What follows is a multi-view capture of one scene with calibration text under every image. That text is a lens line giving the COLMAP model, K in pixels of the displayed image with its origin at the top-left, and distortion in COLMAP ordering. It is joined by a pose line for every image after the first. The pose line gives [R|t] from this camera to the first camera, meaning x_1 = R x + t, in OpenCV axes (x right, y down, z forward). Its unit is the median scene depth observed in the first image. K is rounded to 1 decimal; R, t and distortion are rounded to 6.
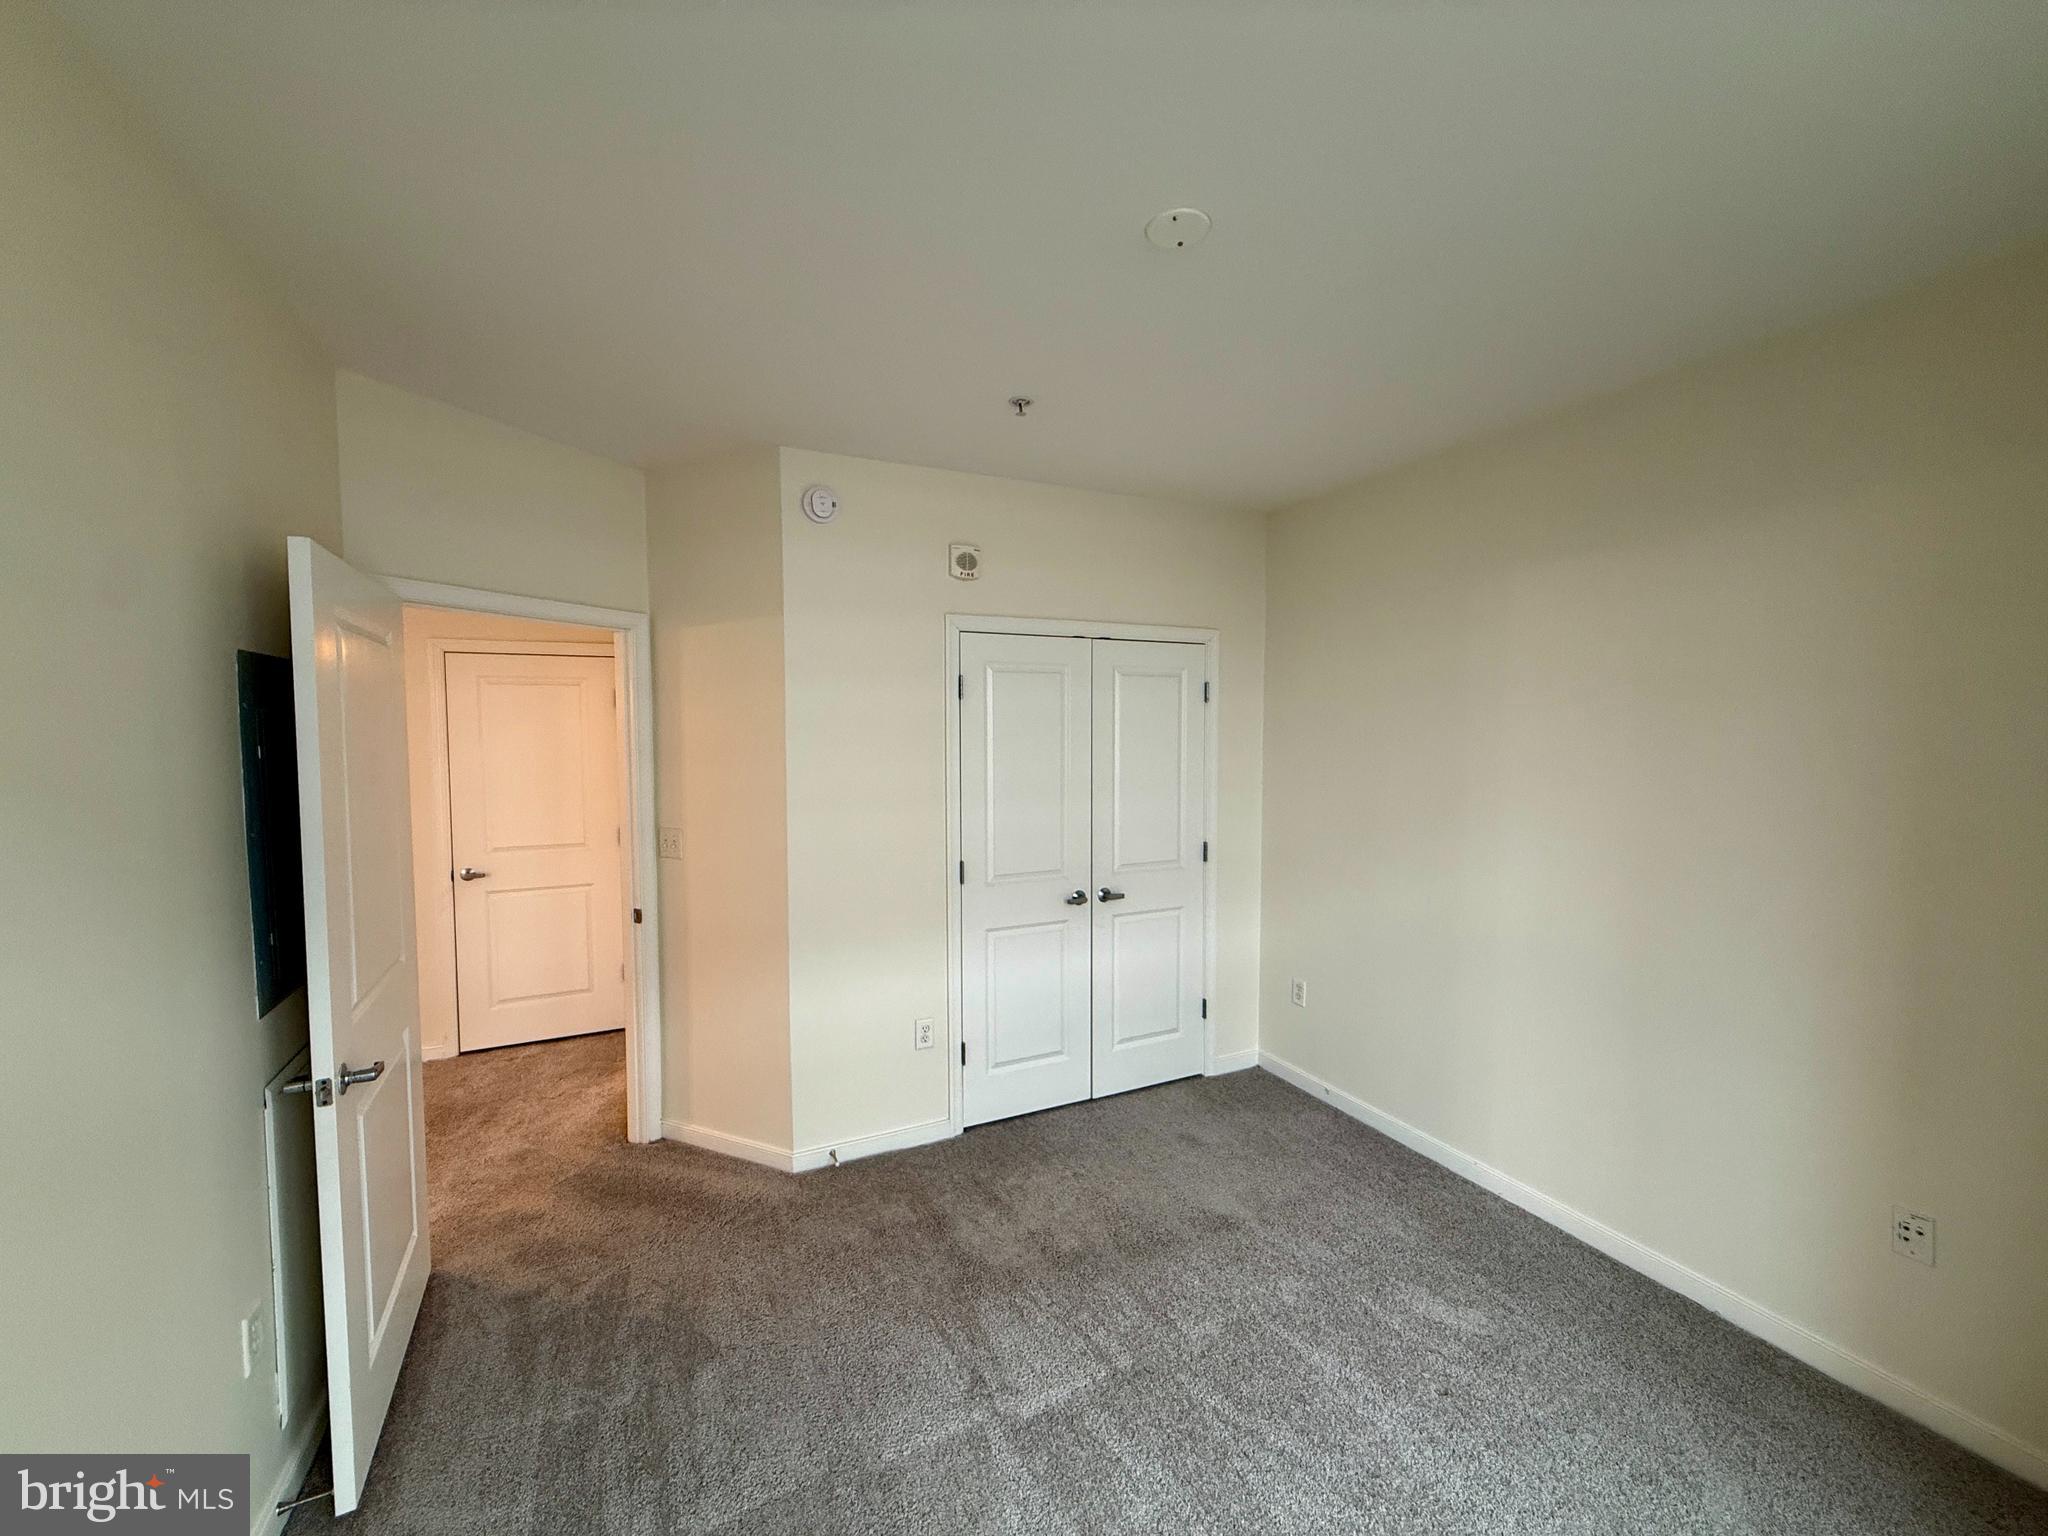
lens RADIAL K [[790.8, 0, 1024.0], [0, 790.8, 768.0], [0, 0, 1]] dist [0.001066, -0.000470]
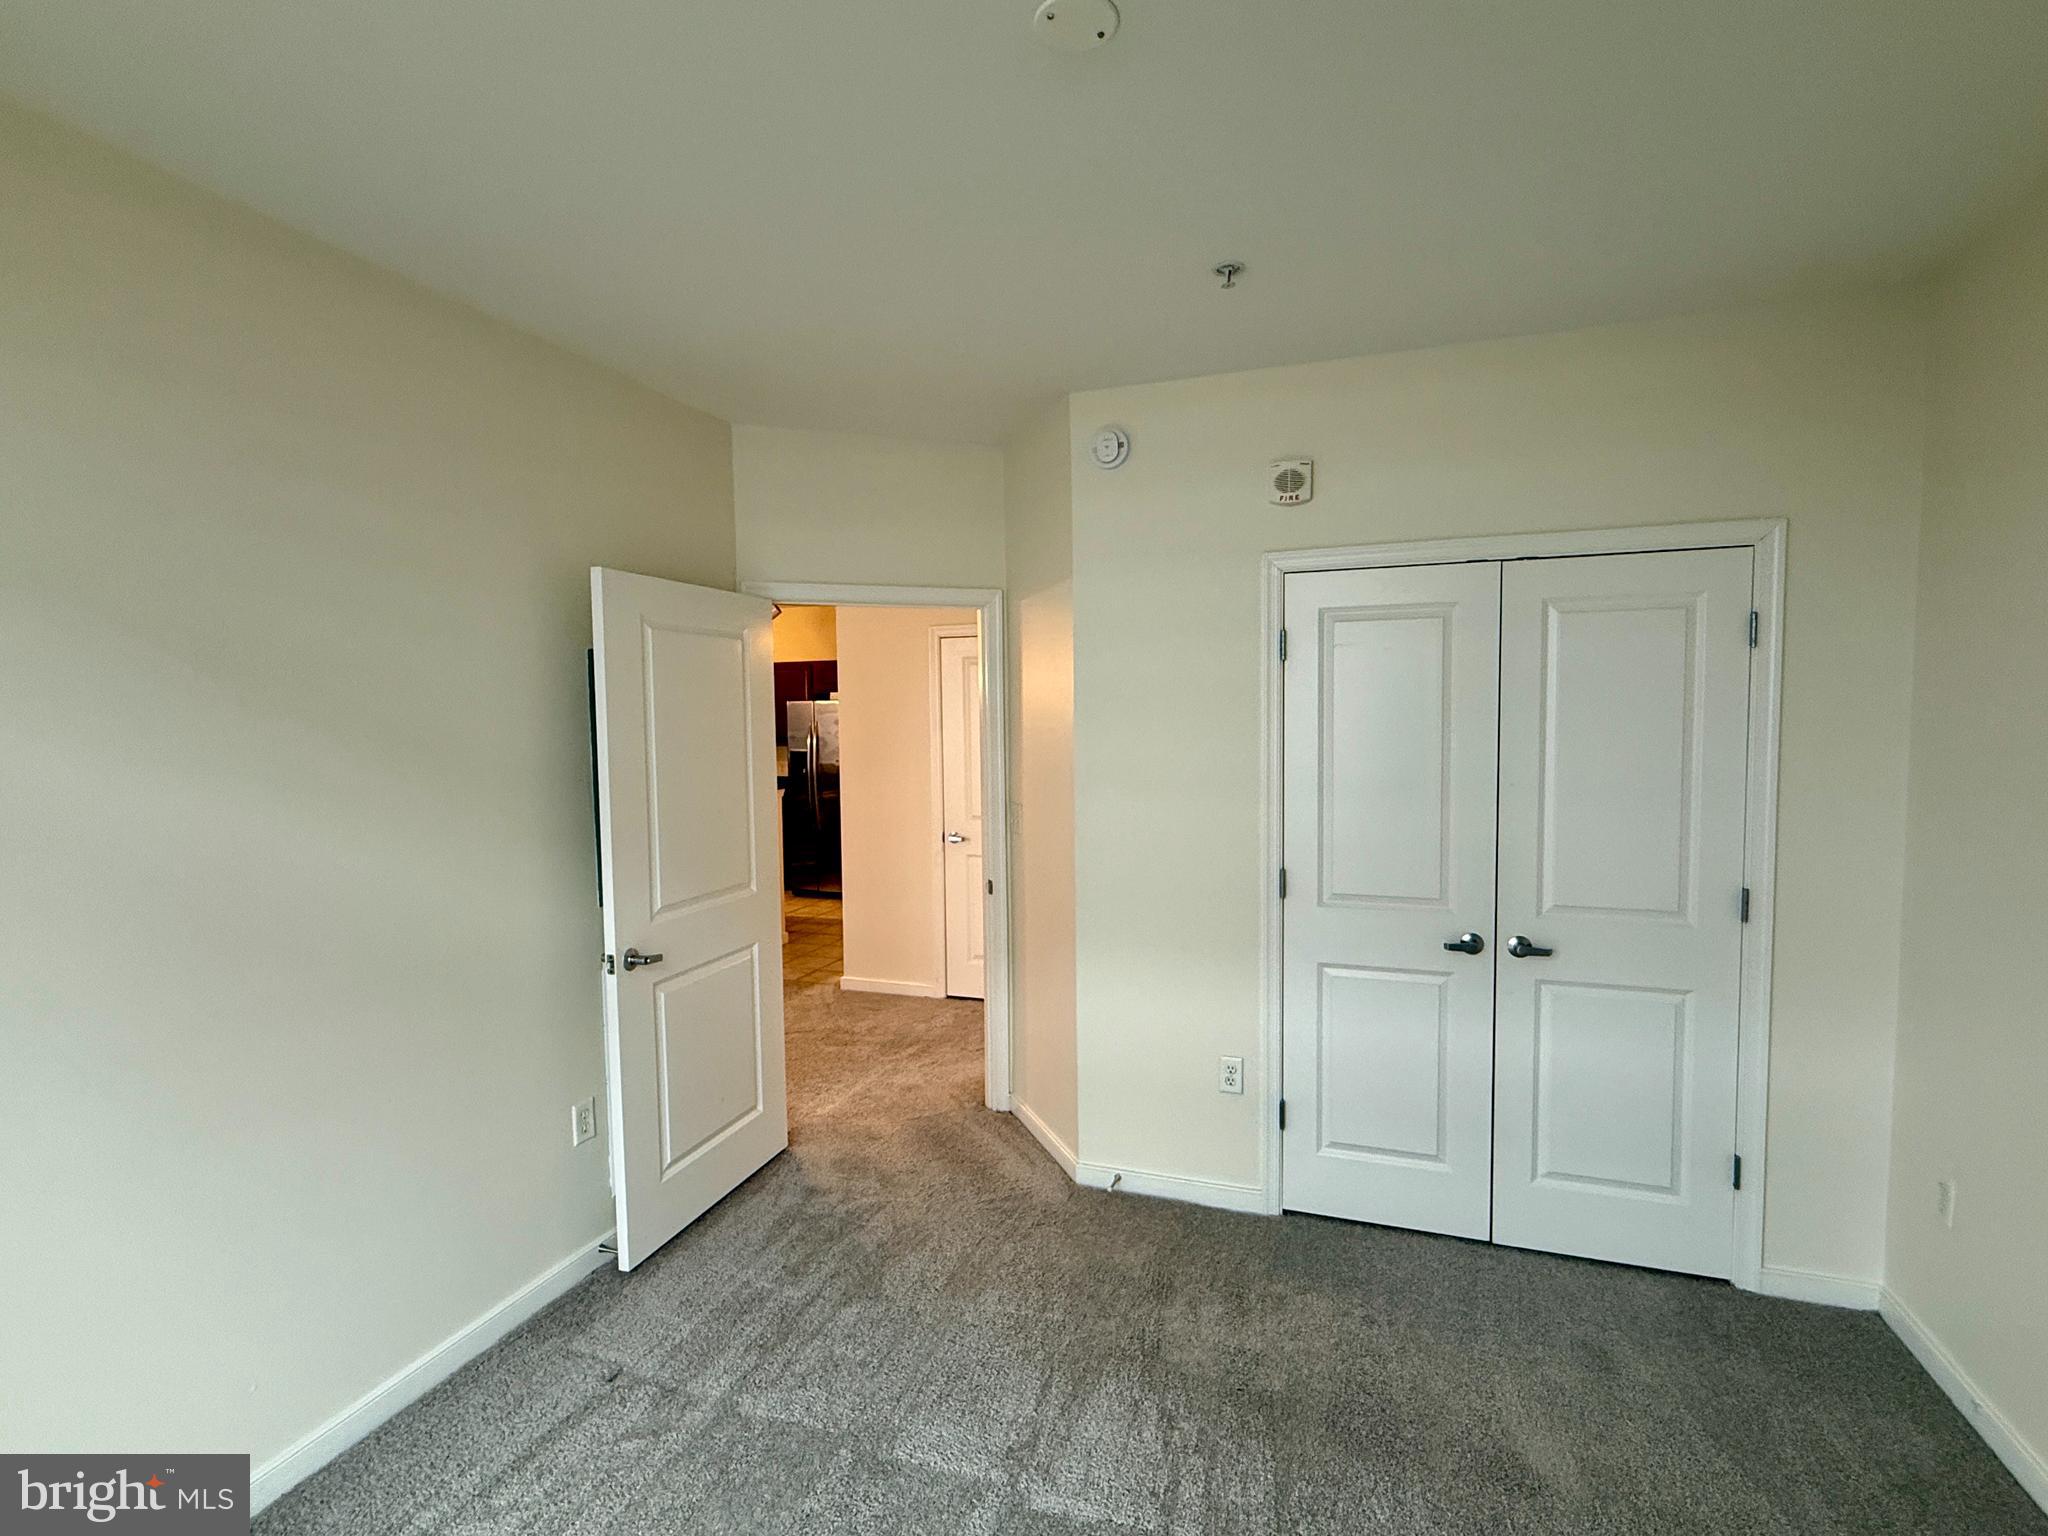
lens RADIAL K [[952.4, 0, 1024.0], [0, 952.4, 768.0], [0, 0, 1]] dist [-0.000776, -0.000106]
pose [[0.714341, 0.035851, -0.698878, 0.401290], [-0.025336, 0.999357, 0.025369, 0.001402], [0.699338, -0.000415, 0.714791, 0.155184]]
